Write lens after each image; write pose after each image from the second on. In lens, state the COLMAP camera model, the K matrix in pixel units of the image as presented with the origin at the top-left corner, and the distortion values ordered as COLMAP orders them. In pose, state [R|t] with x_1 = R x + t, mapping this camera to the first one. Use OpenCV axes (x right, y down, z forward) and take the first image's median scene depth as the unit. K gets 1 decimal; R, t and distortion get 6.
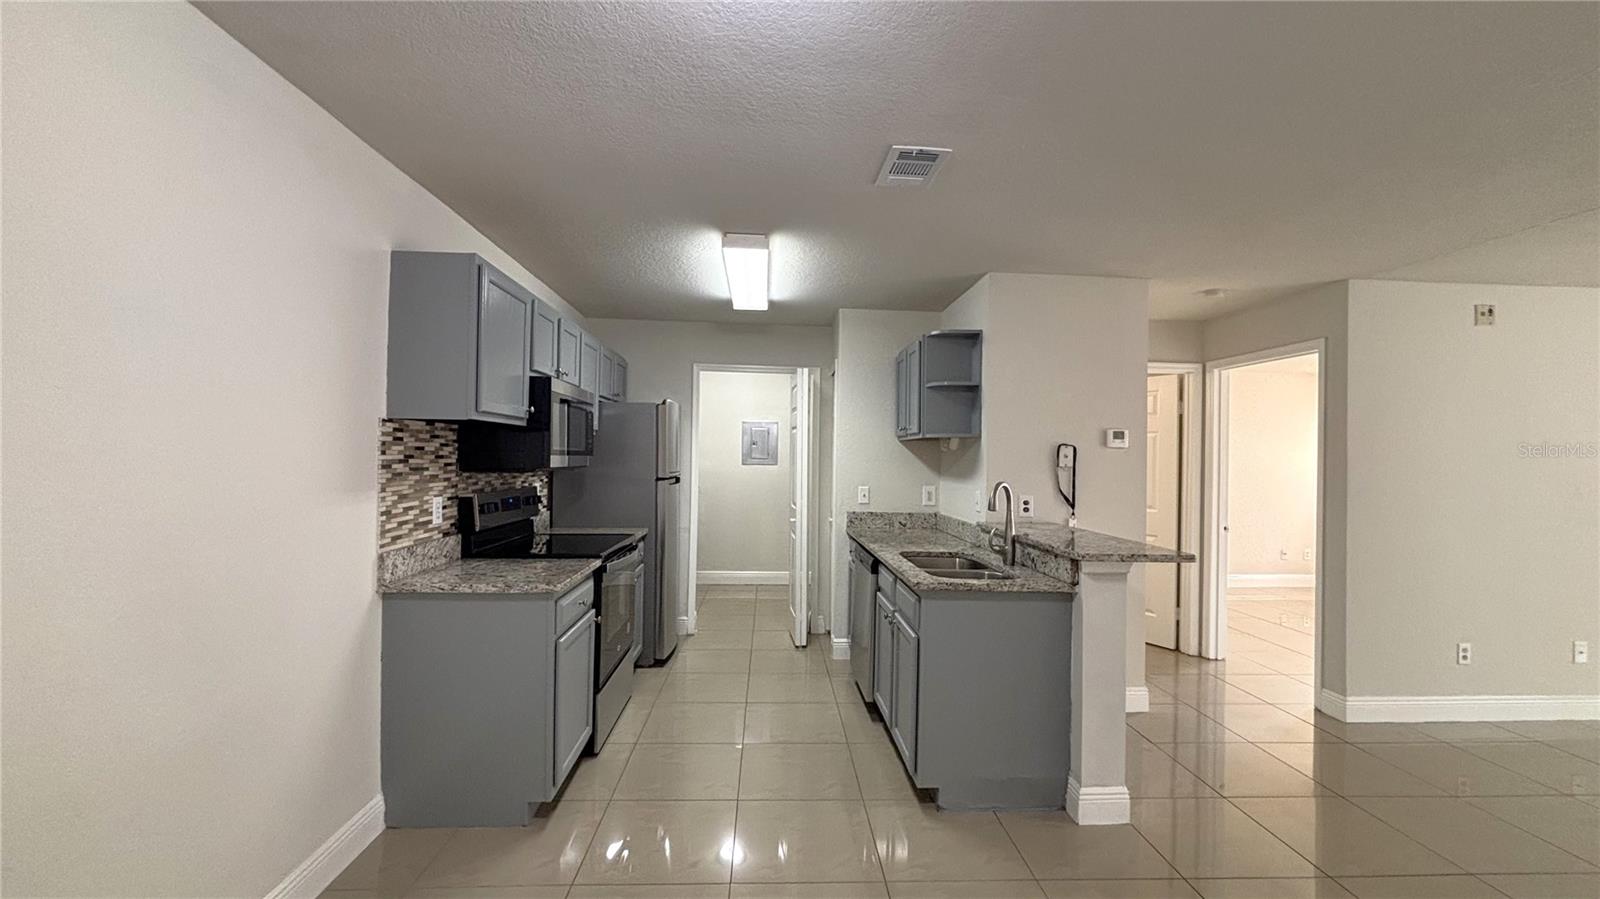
lens RADIAL K [[637.8, 0, 800.0], [0, 637.8, 449.5], [0, 0, 1]] dist [-0.001220, -0.000220]
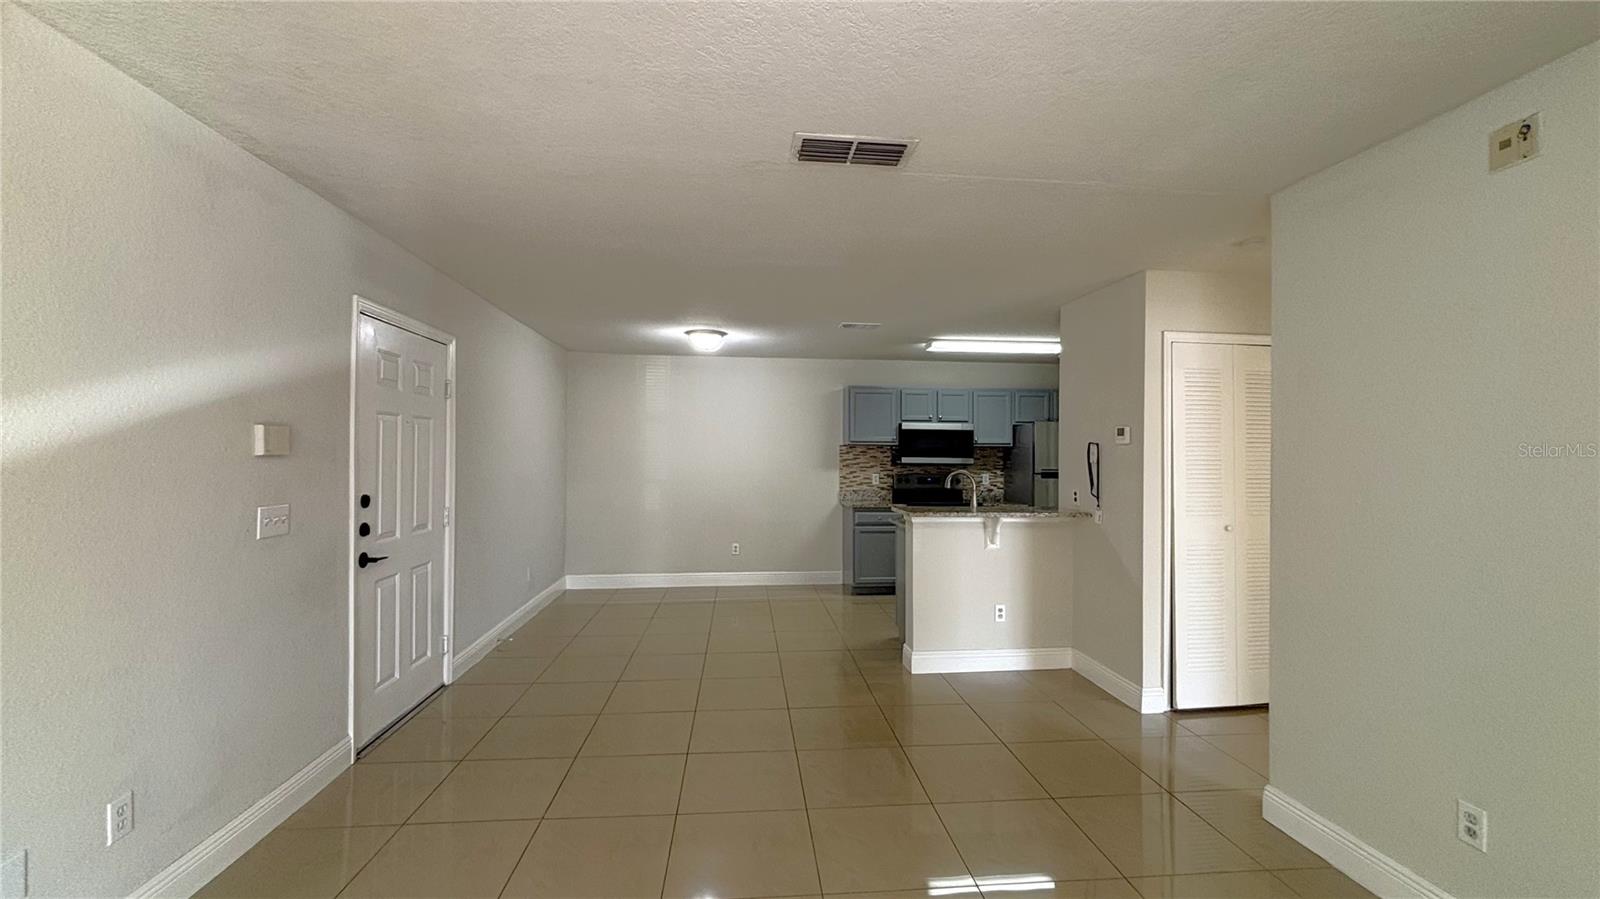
lens RADIAL K [[637.8, 0, 800.0], [0, 637.8, 449.5], [0, 0, 1]] dist [-0.001220, -0.000220]
pose [[0.049978, -0.024258, -0.998456, 2.077821], [0.003933, 0.999702, -0.024091, 0.039439], [0.998743, -0.002723, 0.050058, 0.595881]]
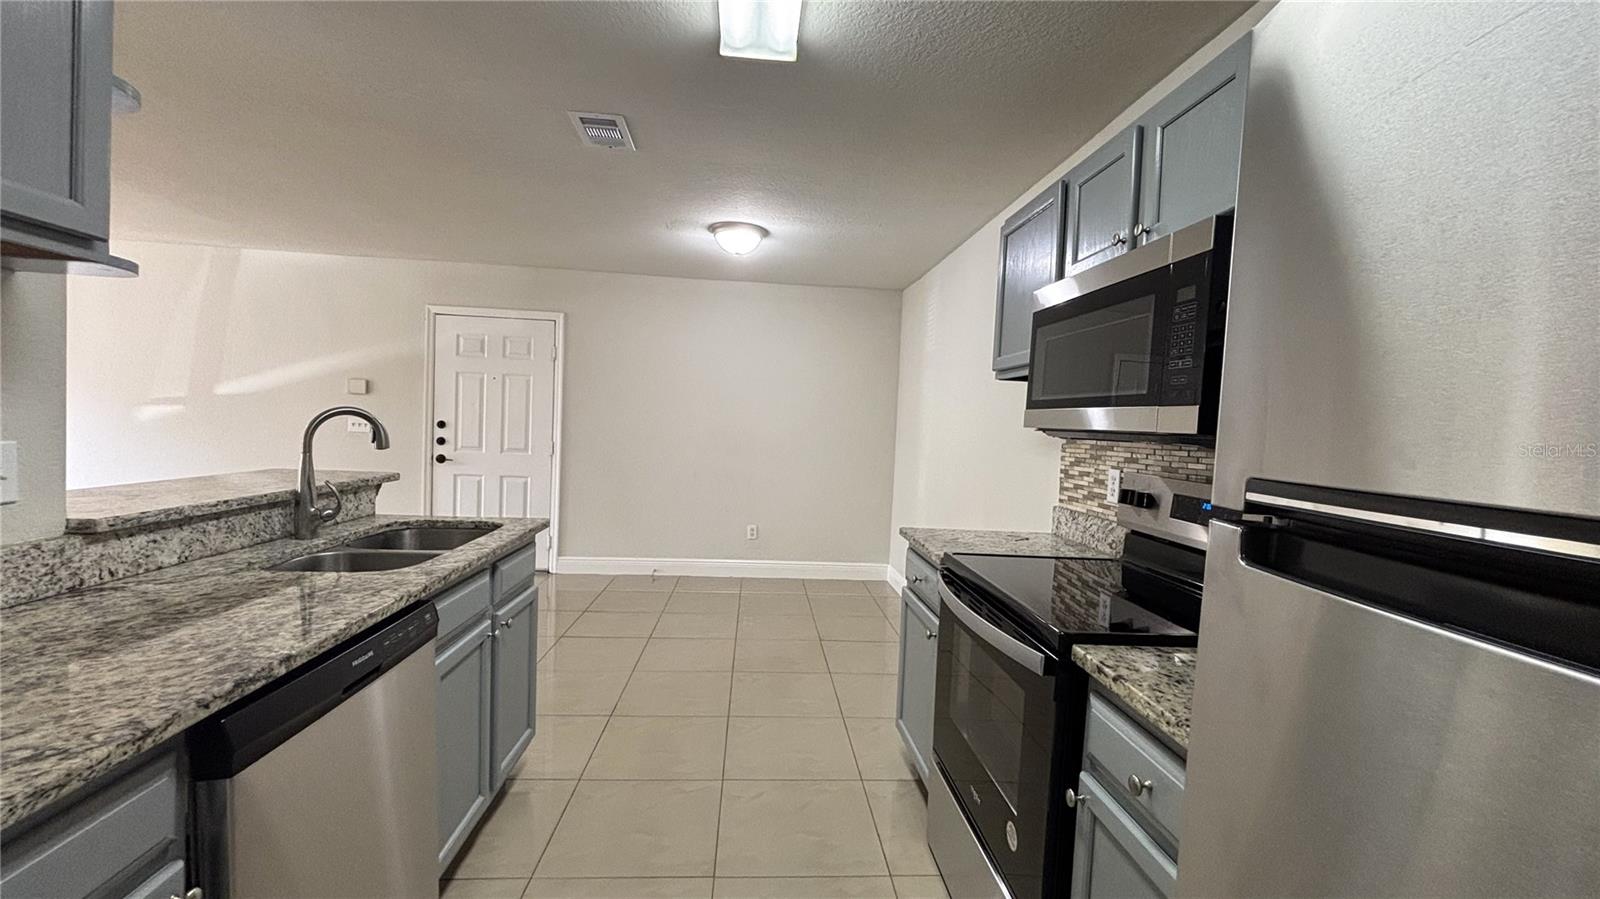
lens RADIAL K [[637.8, 0, 800.0], [0, 637.8, 449.5], [0, 0, 1]] dist [-0.001220, -0.000220]
pose [[-0.997847, -0.059786, -0.026969, -0.155403], [-0.060602, 0.997695, 0.030527, 0.051563], [0.025082, 0.032095, -0.999170, 1.884674]]
